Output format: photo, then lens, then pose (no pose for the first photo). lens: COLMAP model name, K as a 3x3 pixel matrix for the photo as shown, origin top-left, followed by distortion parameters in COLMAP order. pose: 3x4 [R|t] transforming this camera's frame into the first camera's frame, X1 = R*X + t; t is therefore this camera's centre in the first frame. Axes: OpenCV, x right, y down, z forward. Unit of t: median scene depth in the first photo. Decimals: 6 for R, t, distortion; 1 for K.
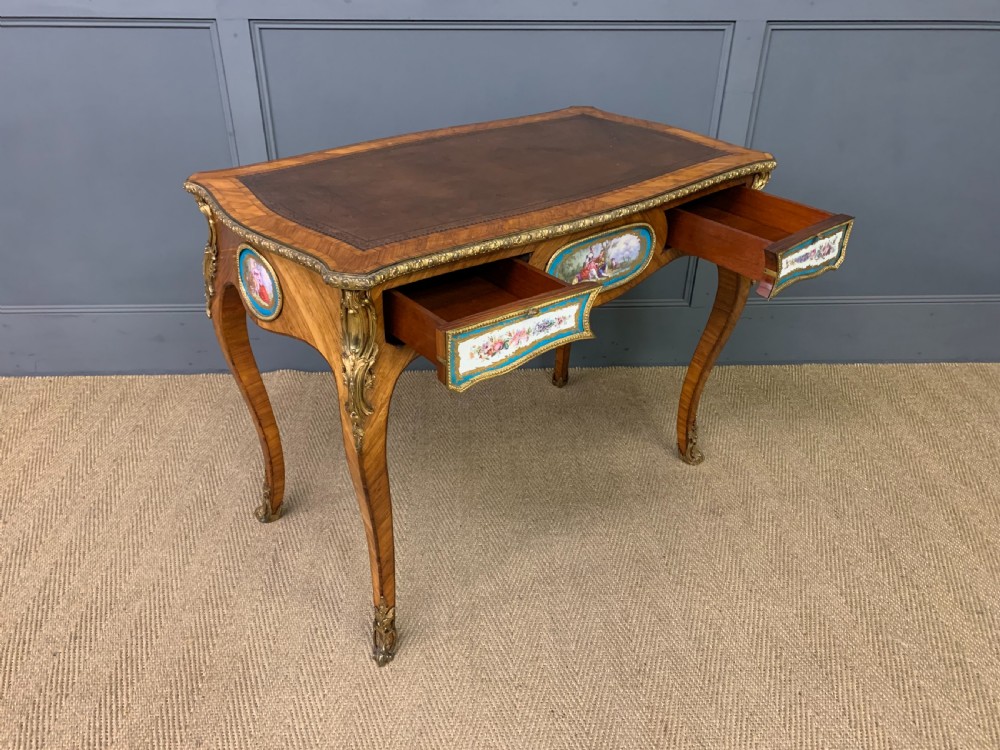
lens RADIAL K [[741.4, 0, 497.8], [0, 741.4, 372.3], [0, 0, 1]] dist [0.033328, -0.015415]
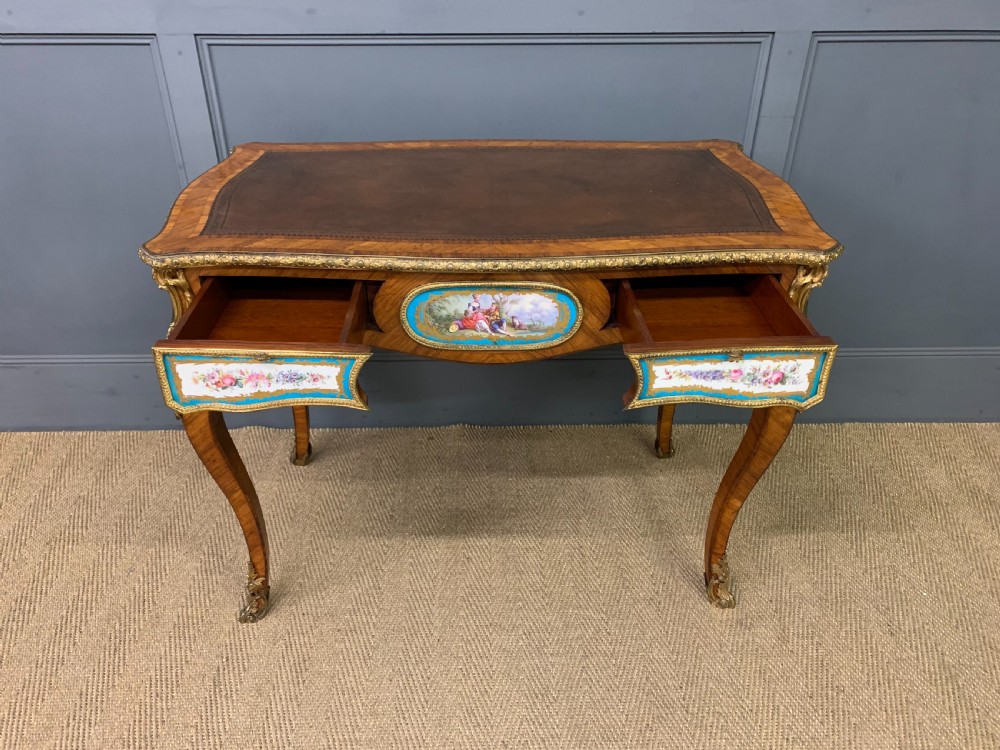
lens RADIAL K [[741.4, 0, 495.5], [0, 741.4, 376.8], [0, 0, 1]] dist [0.033328, -0.015415]
pose [[0.999565, 0.007493, -0.028528, 0.039000], [-0.006950, 0.999793, 0.019104, -0.115153], [0.028666, -0.018897, 0.999410, 0.173926]]
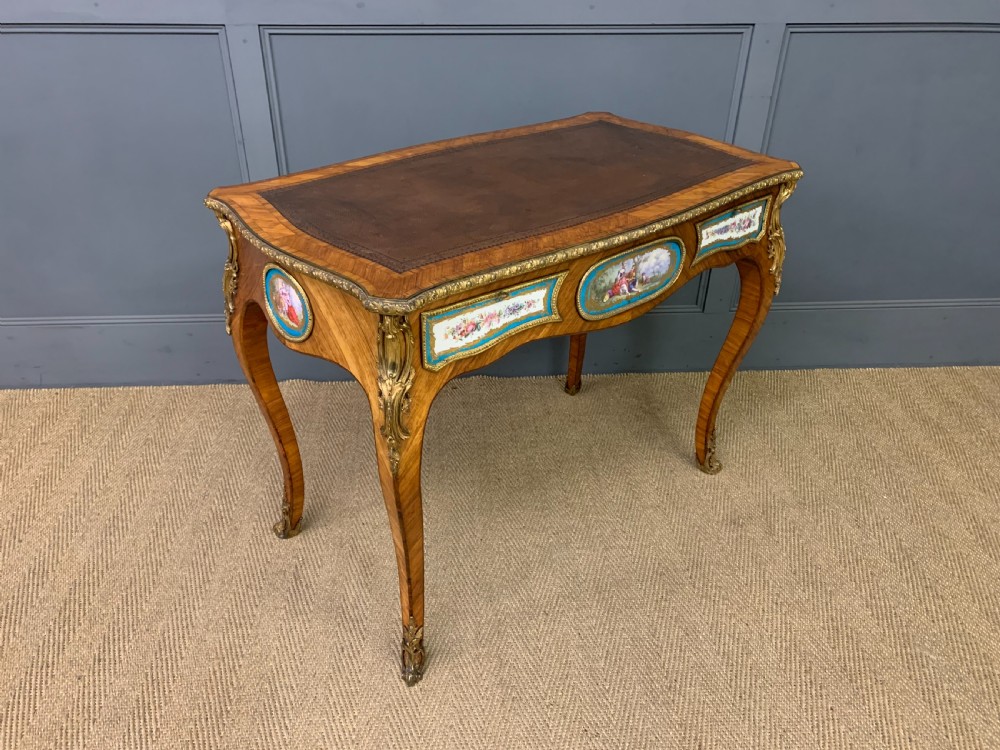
lens RADIAL K [[741.4, 0, 492.3], [0, 741.4, 381.6], [0, 0, 1]] dist [0.033328, -0.015415]
pose [[0.999907, -0.008587, 0.010562, -0.047319], [0.008368, 0.999754, 0.020564, -0.026705], [-0.010736, -0.020474, 0.999733, 0.012449]]
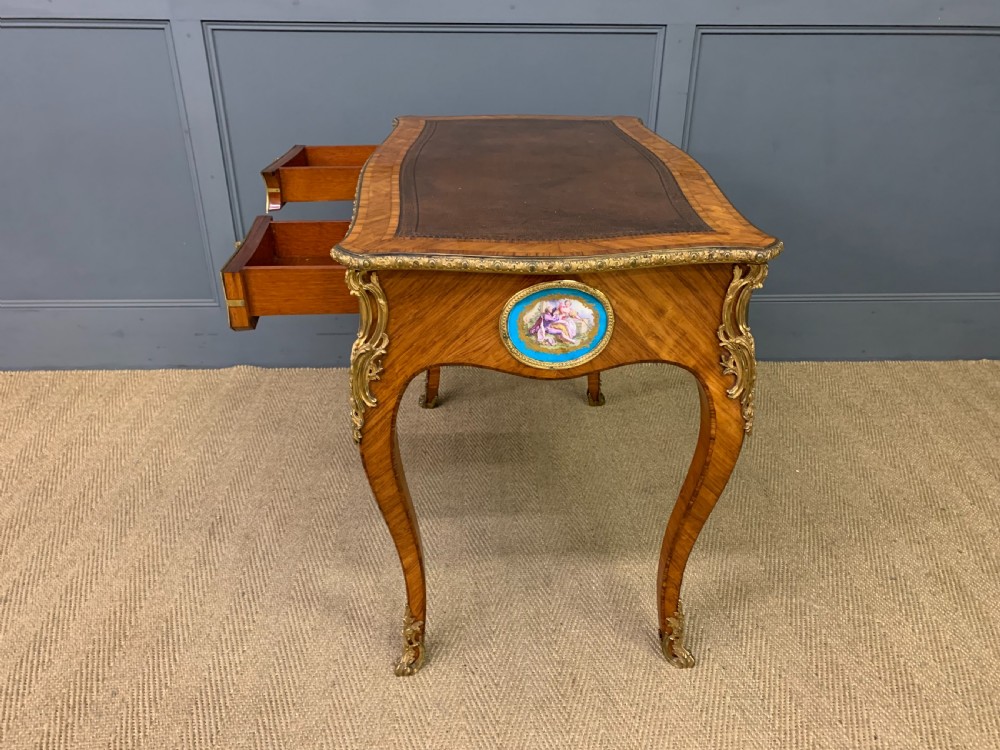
lens RADIAL K [[741.4, 0, 504.6], [0, 741.4, 381.8], [0, 0, 1]] dist [0.033328, -0.015415]
pose [[1.000000, 0.000628, 0.000305, 0.104581], [-0.000614, 0.998956, -0.045681, 0.093012], [-0.000333, 0.045681, 0.998956, -0.031564]]
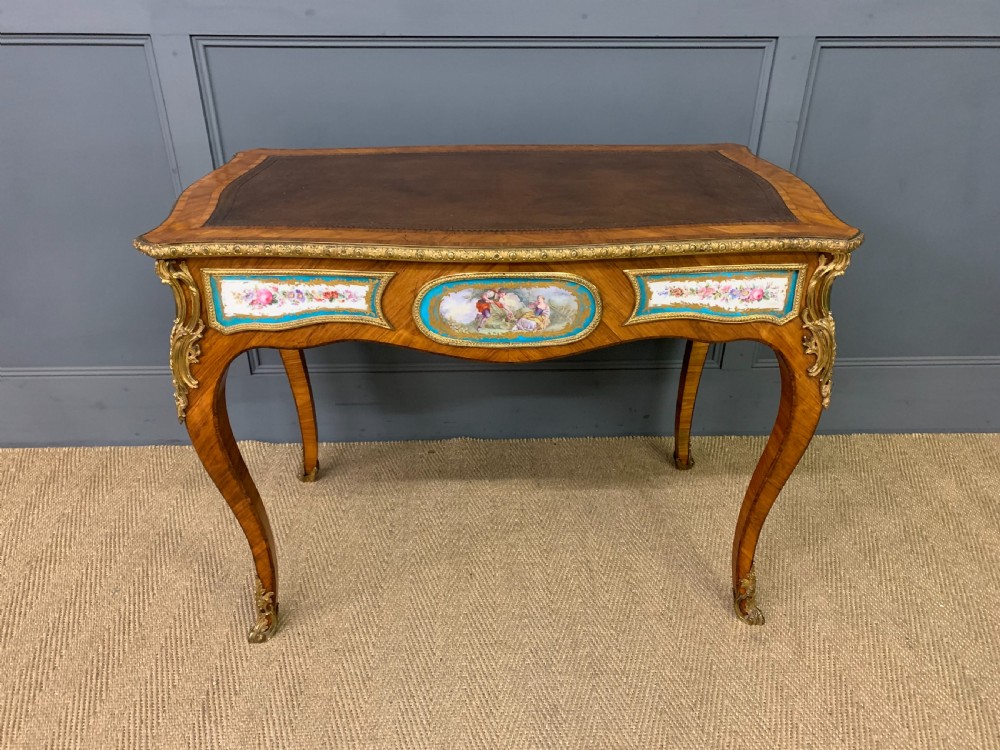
lens RADIAL K [[741.4, 0, 508.7], [0, 741.4, 375.2], [0, 0, 1]] dist [0.033328, -0.015415]
pose [[0.999973, 0.002518, -0.006944, 0.029753], [-0.002633, 0.999859, -0.016588, -0.092817], [0.006902, 0.016606, 0.999838, 0.201950]]
